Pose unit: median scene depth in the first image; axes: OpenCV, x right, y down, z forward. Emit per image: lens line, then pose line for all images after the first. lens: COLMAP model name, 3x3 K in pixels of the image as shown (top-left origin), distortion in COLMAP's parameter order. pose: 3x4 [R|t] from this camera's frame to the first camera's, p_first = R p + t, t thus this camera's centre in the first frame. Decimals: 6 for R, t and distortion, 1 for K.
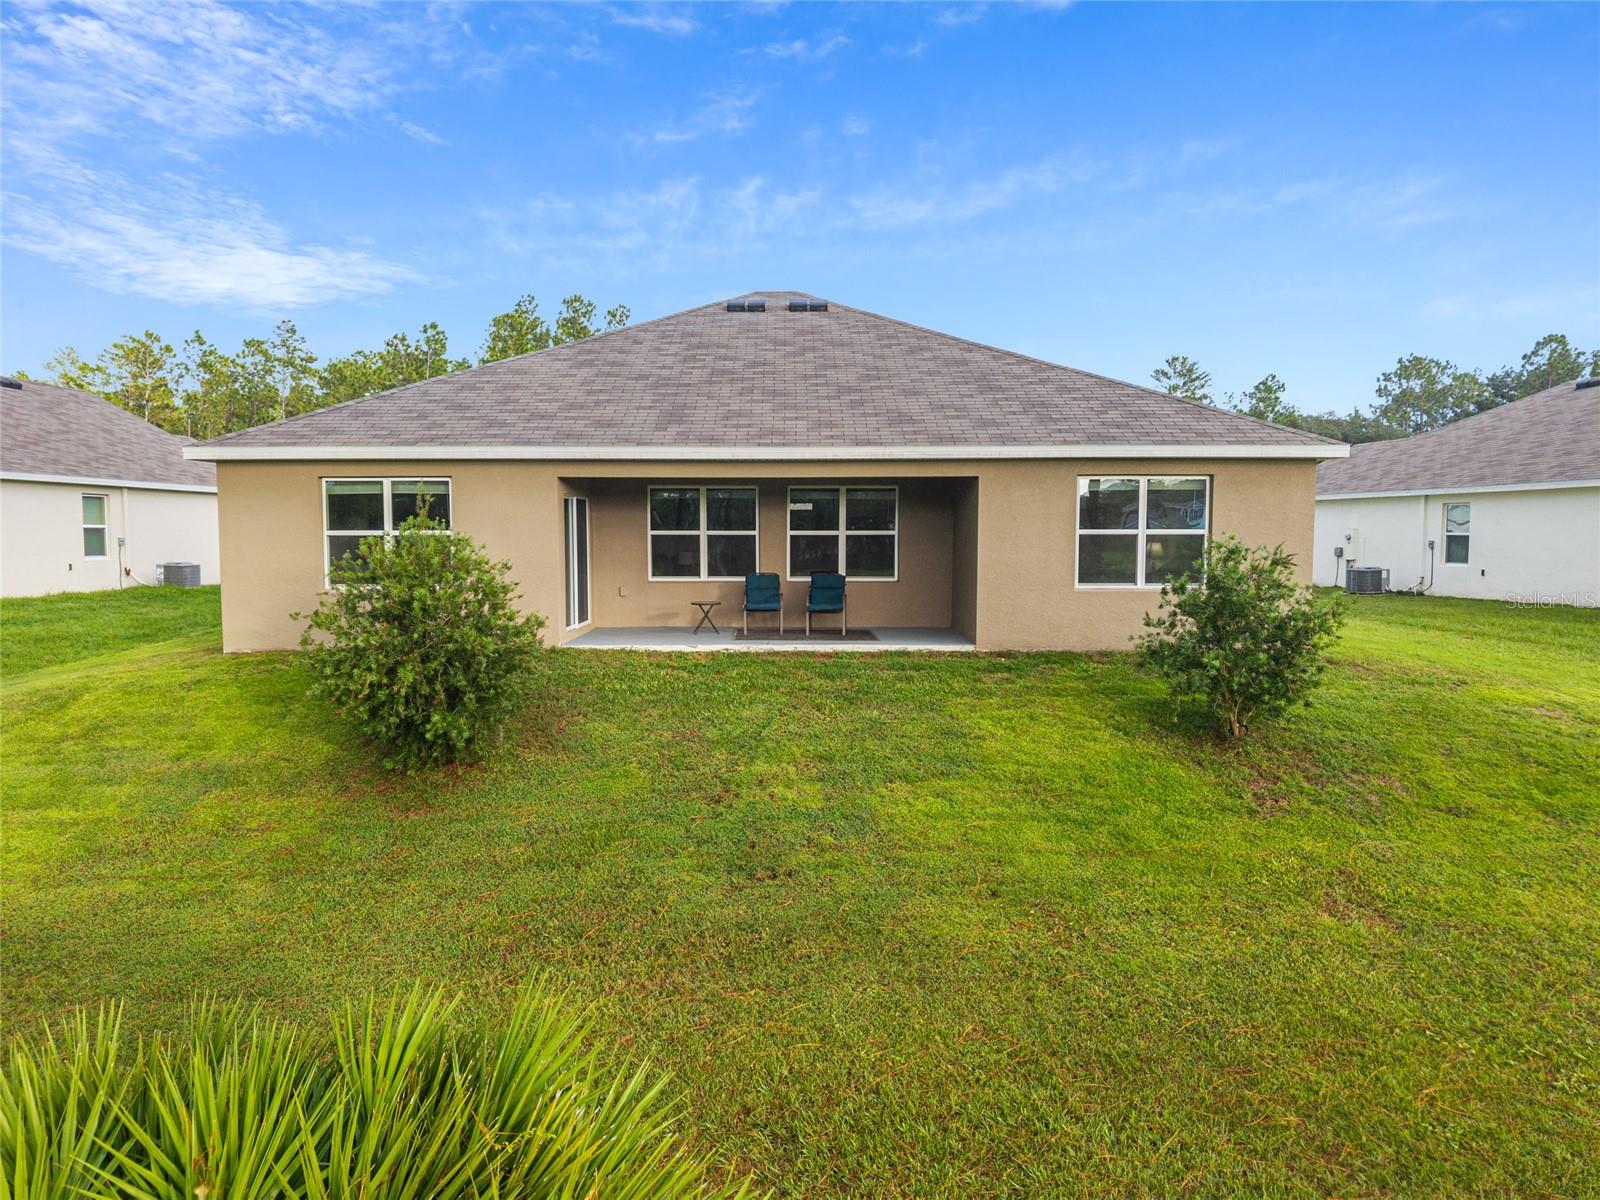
lens RADIAL K [[1069.4, 0, 794.6], [0, 1069.4, 609.2], [0, 0, 1]] dist [0.044389, -0.047431]
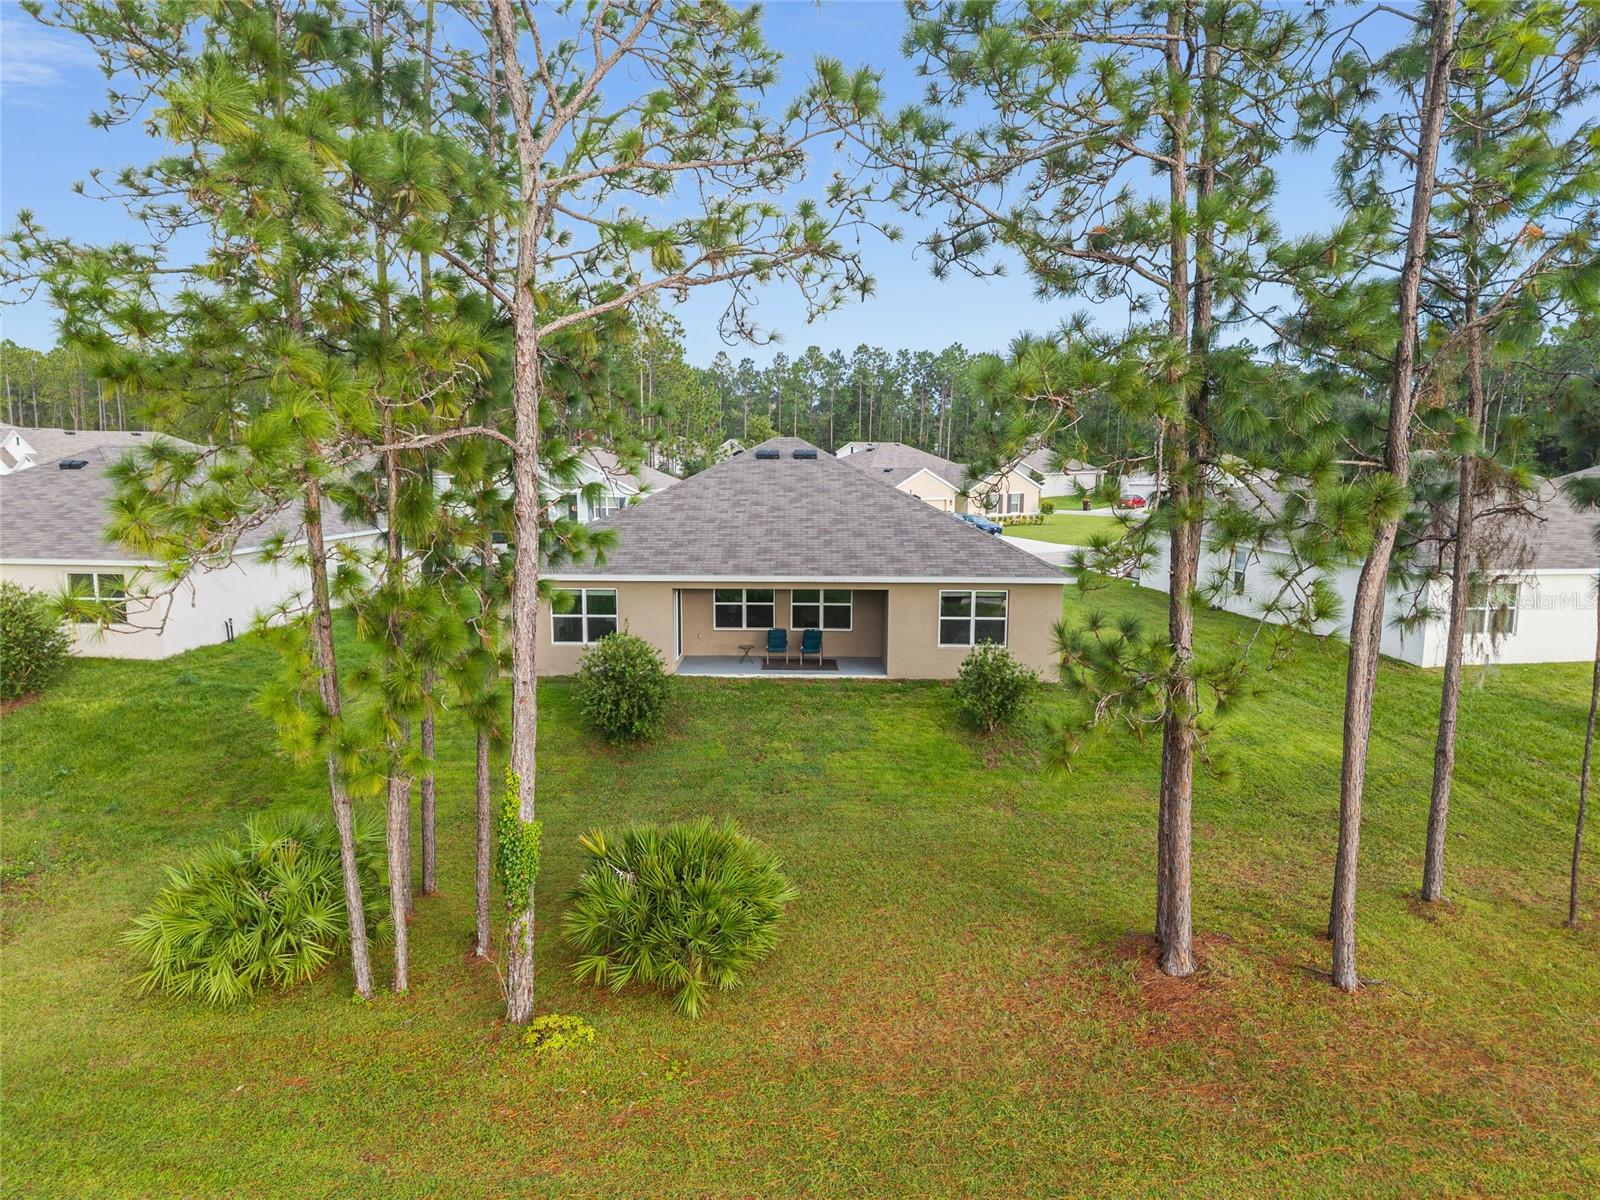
lens RADIAL K [[1069.4, 0, 796.3], [0, 1069.4, 601.6], [0, 0, 1]] dist [0.044389, -0.047431]
pose [[0.999917, 0.007182, -0.010706, 0.033999], [-0.006403, 0.997446, 0.071139, -0.320754], [0.011190, -0.071065, 0.997409, -1.254359]]
